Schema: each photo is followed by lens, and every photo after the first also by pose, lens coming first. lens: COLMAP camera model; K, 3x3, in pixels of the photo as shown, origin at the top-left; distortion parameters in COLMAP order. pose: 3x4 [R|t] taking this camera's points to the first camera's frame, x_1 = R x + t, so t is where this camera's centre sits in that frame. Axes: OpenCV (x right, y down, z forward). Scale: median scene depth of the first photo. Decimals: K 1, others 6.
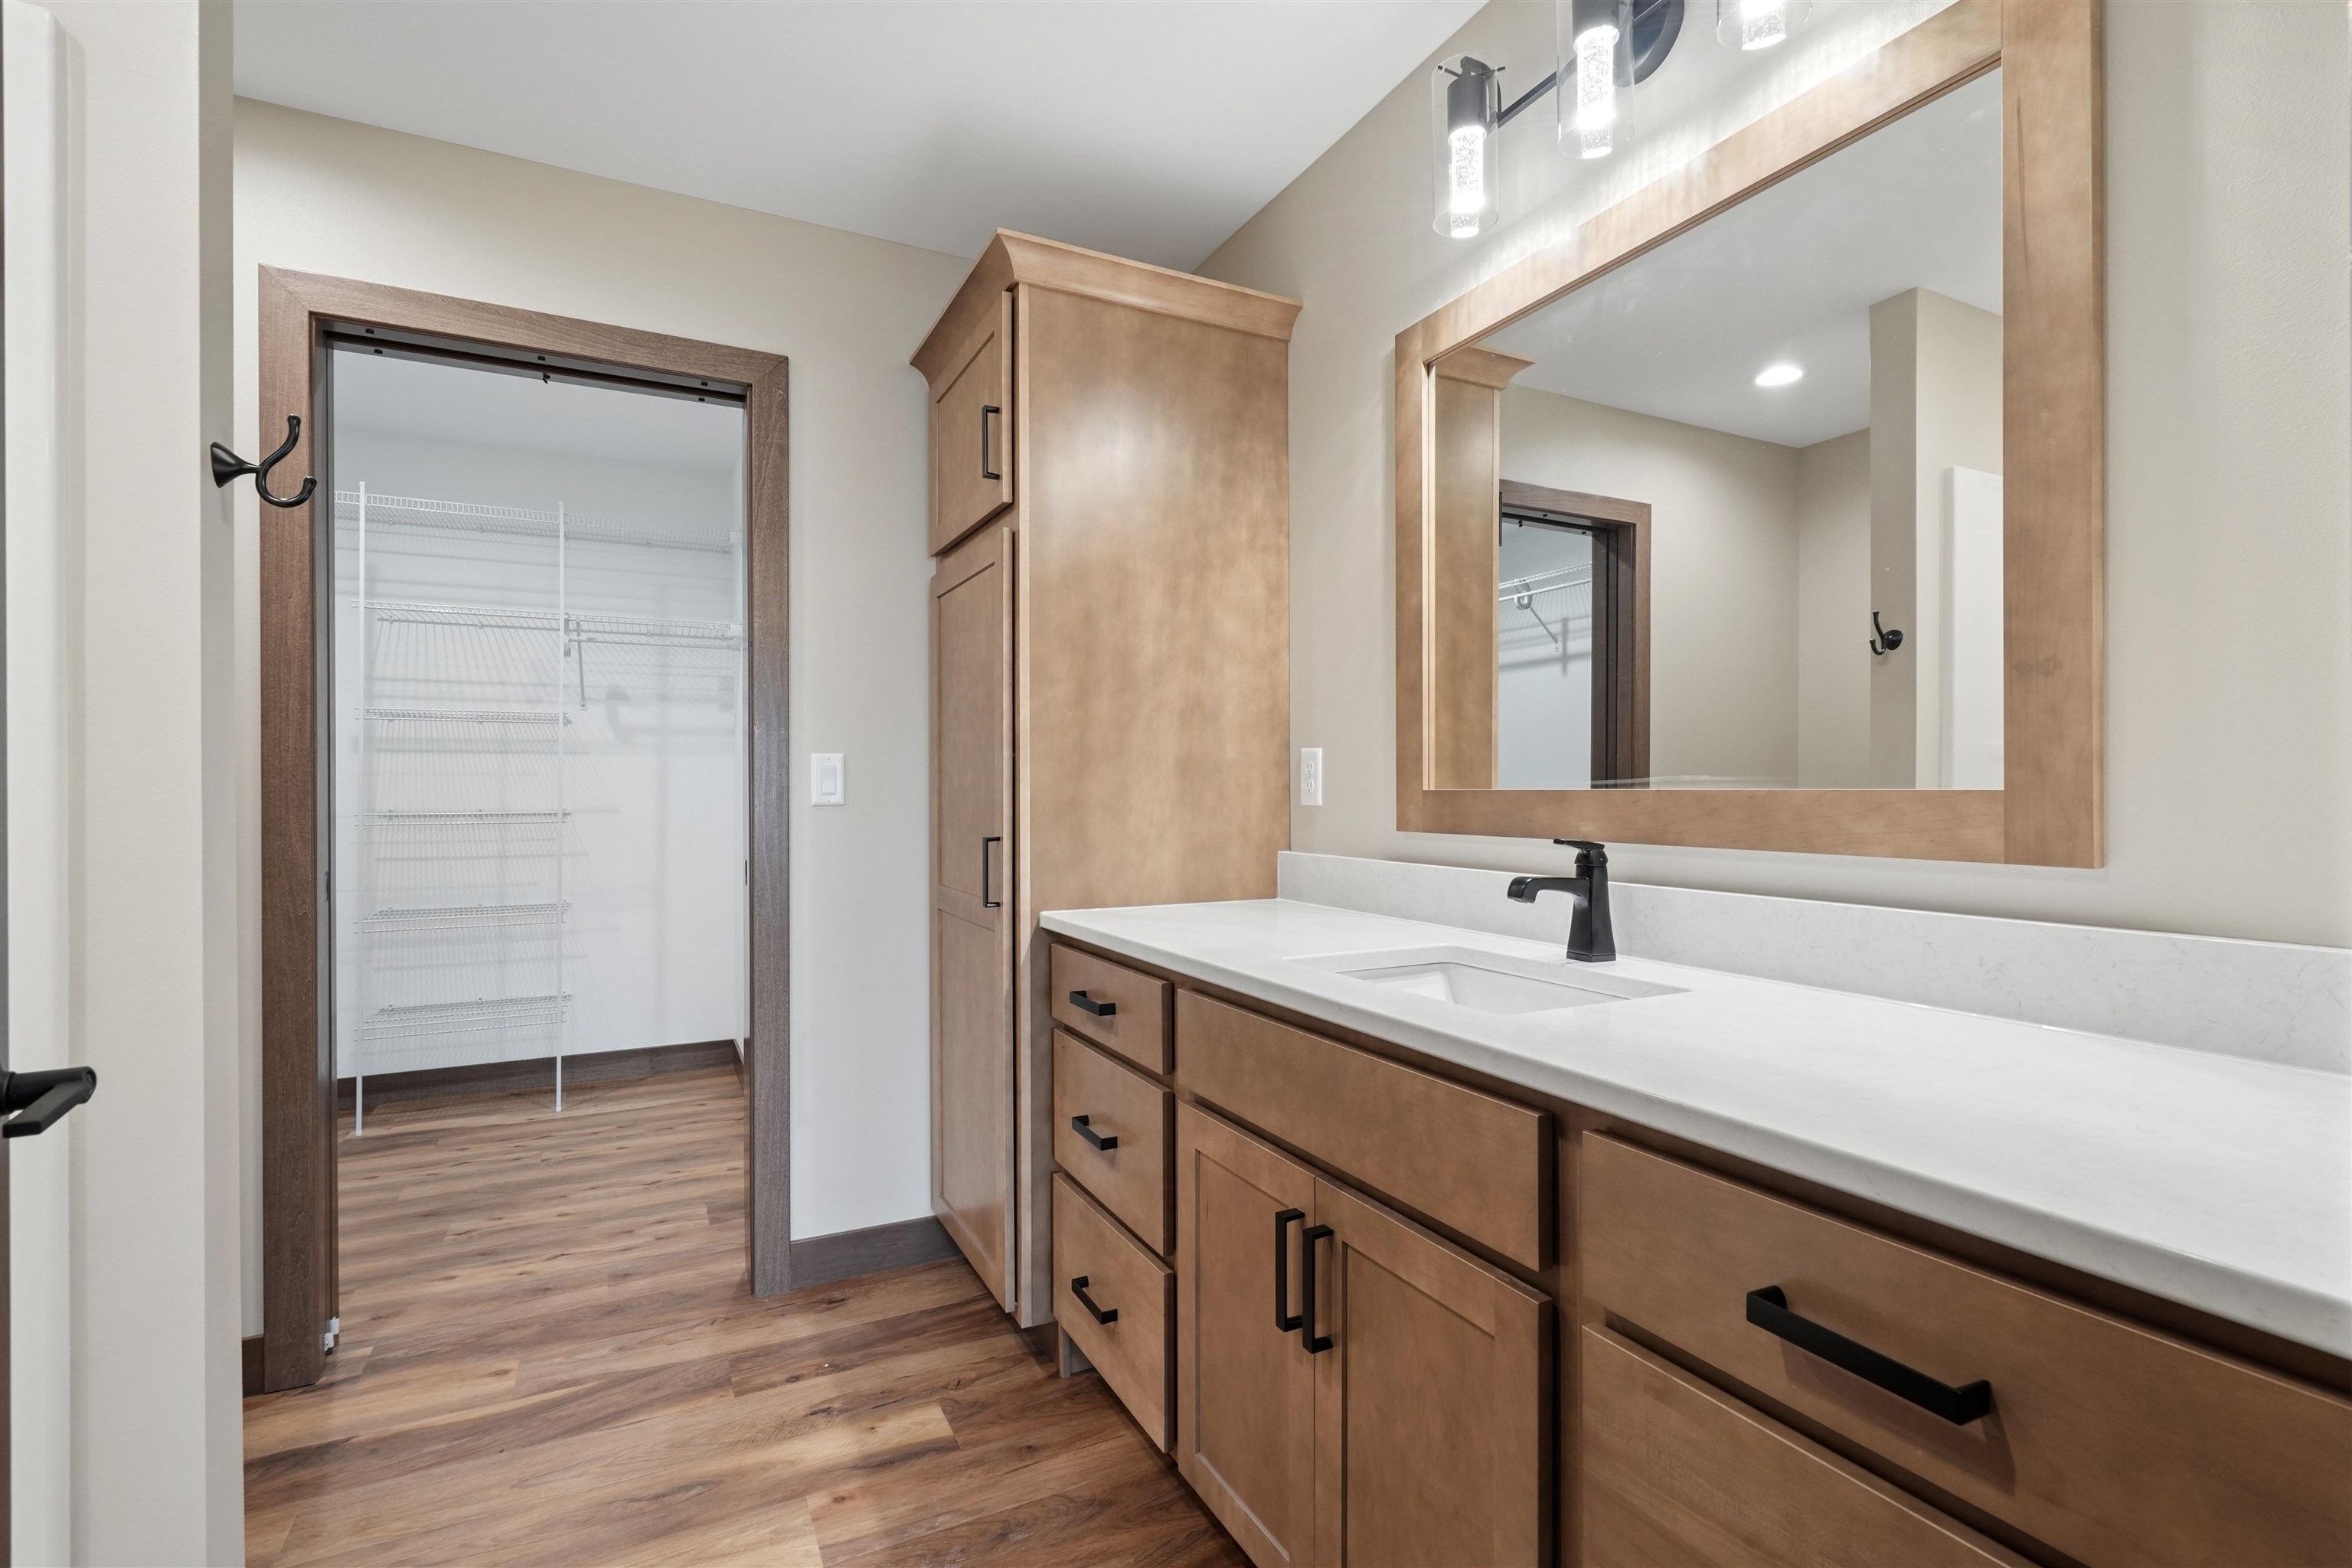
lens RADIAL K [[1074.7, 0, 1173.1], [0, 1074.7, 783.6], [0, 0, 1]] dist [-0.001345, 0.002617]
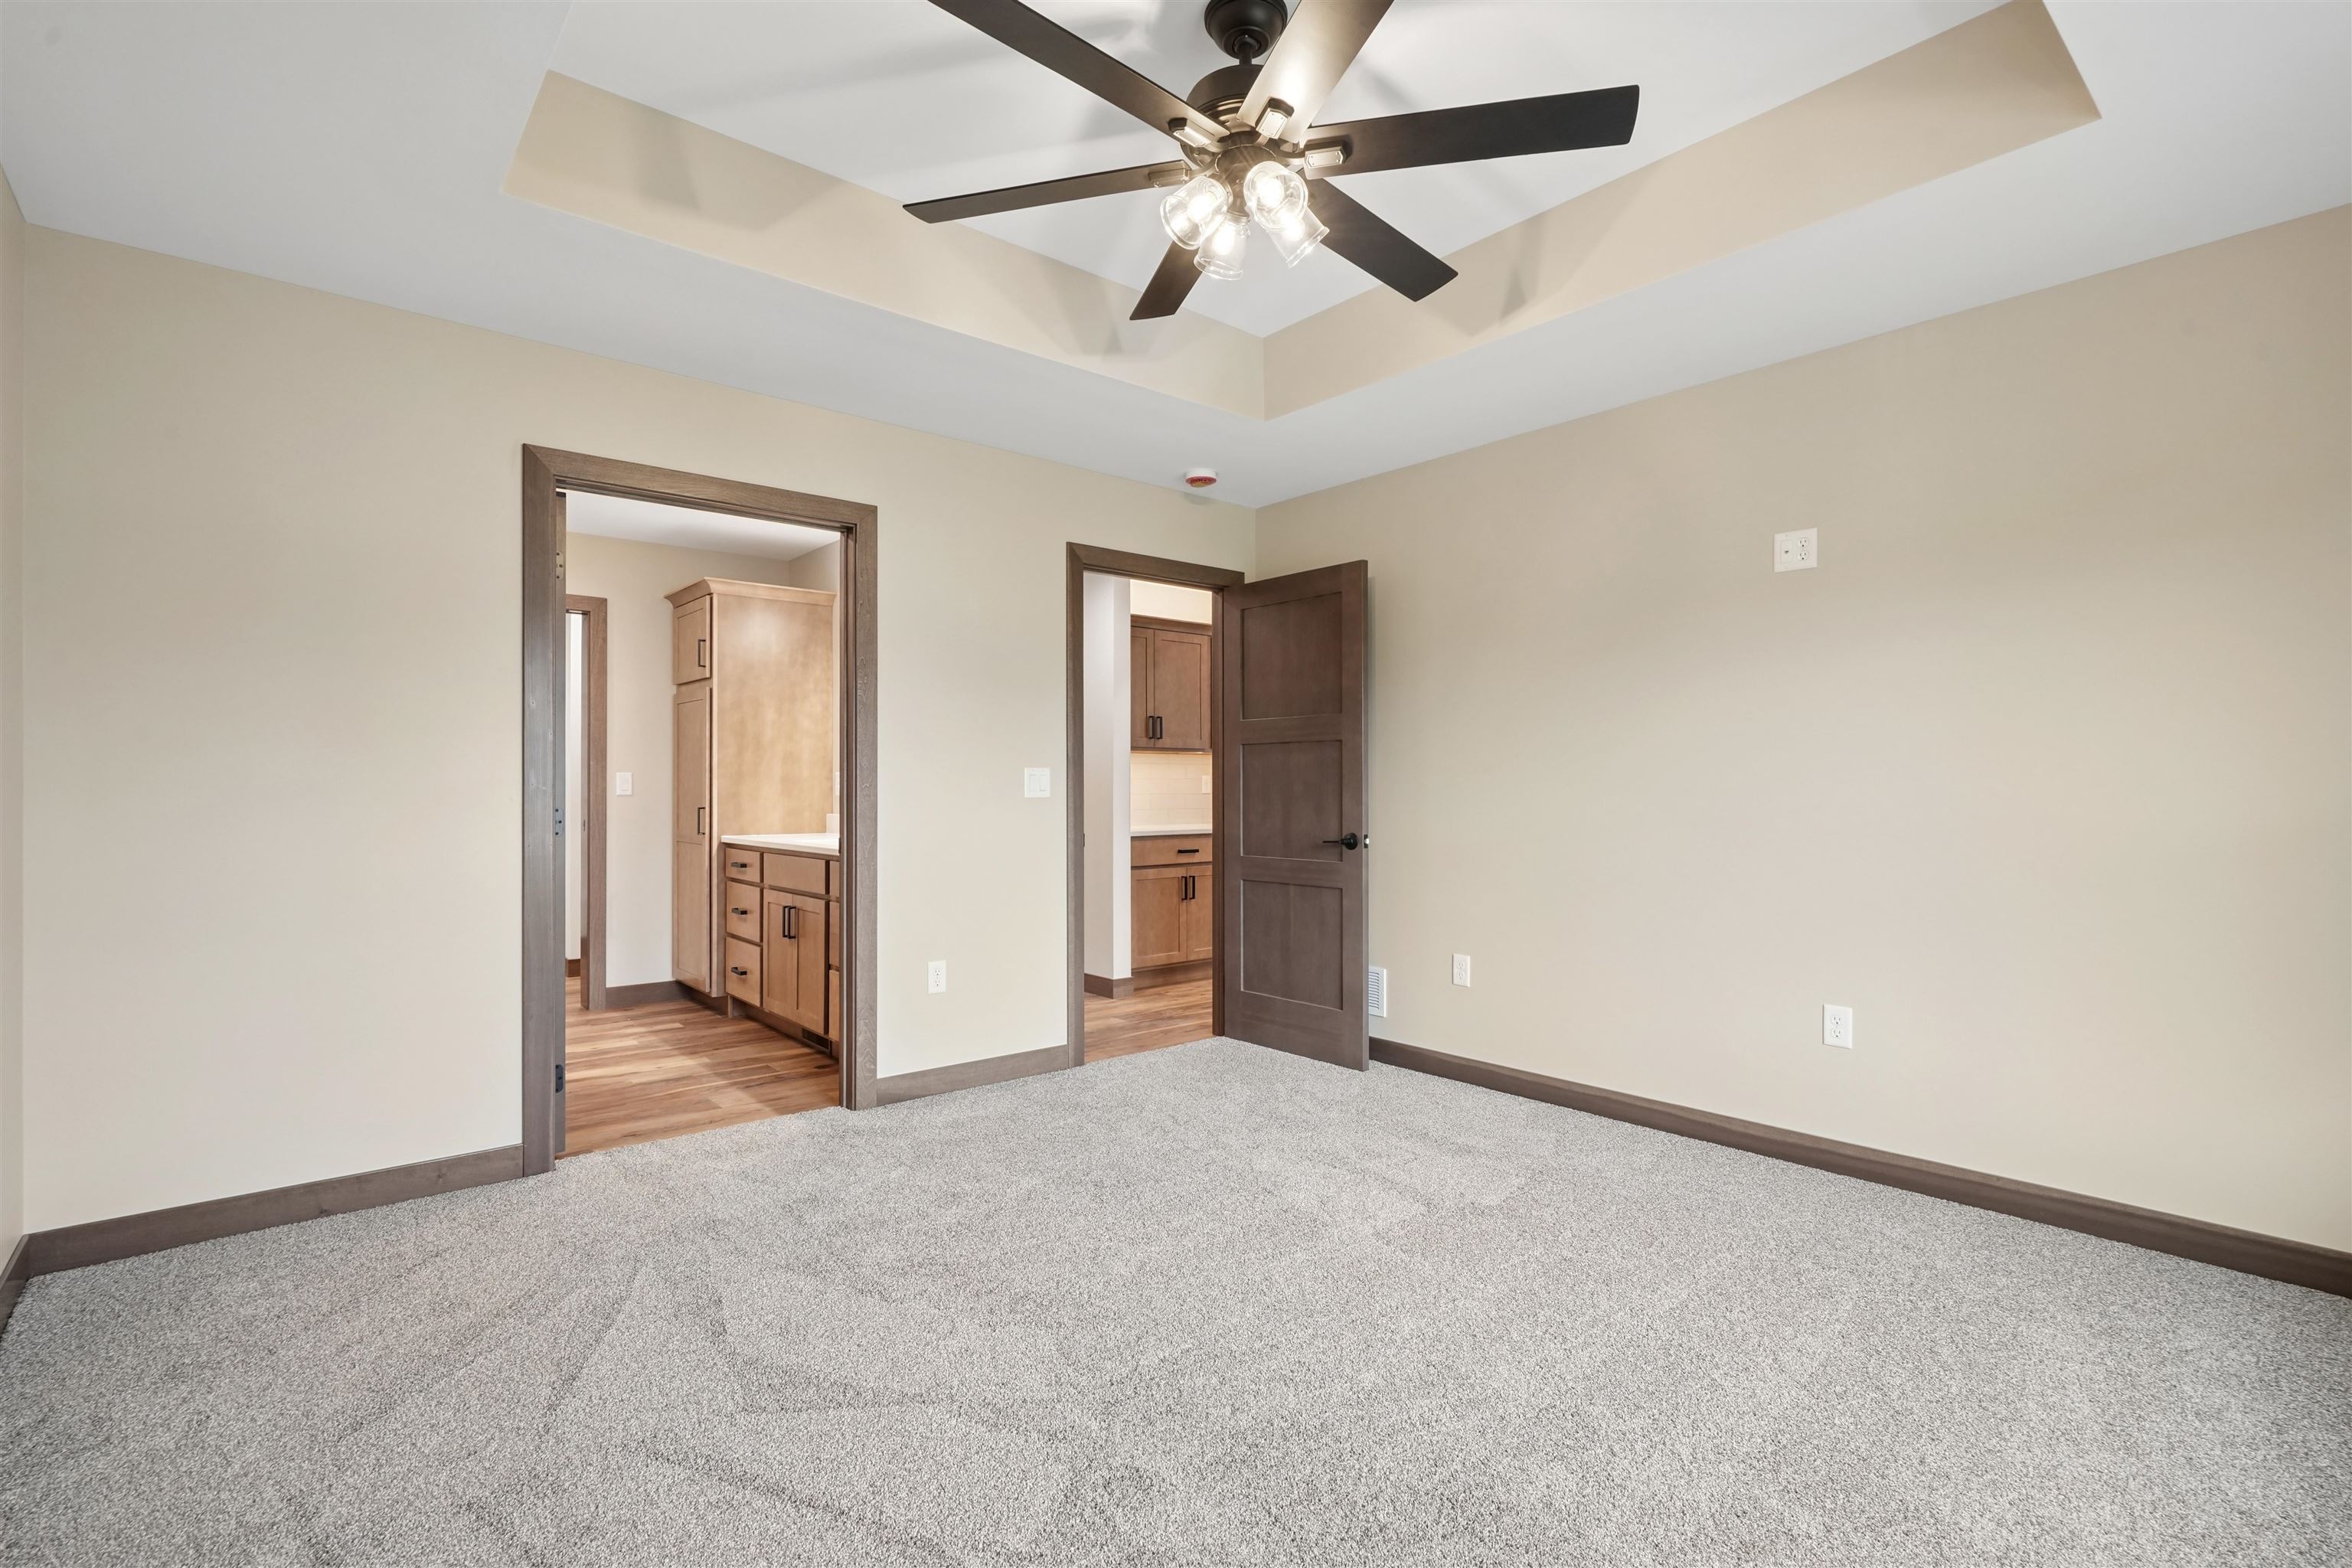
lens RADIAL K [[1074.7, 0, 1182.9], [0, 1074.7, 780.6], [0, 0, 1]] dist [-0.001345, 0.002617]
pose [[0.971174, 0.004116, 0.238335, 0.330995], [-0.004164, 0.999991, -0.000303, -0.017634], [-0.238334, -0.000698, 0.971183, -1.736497]]
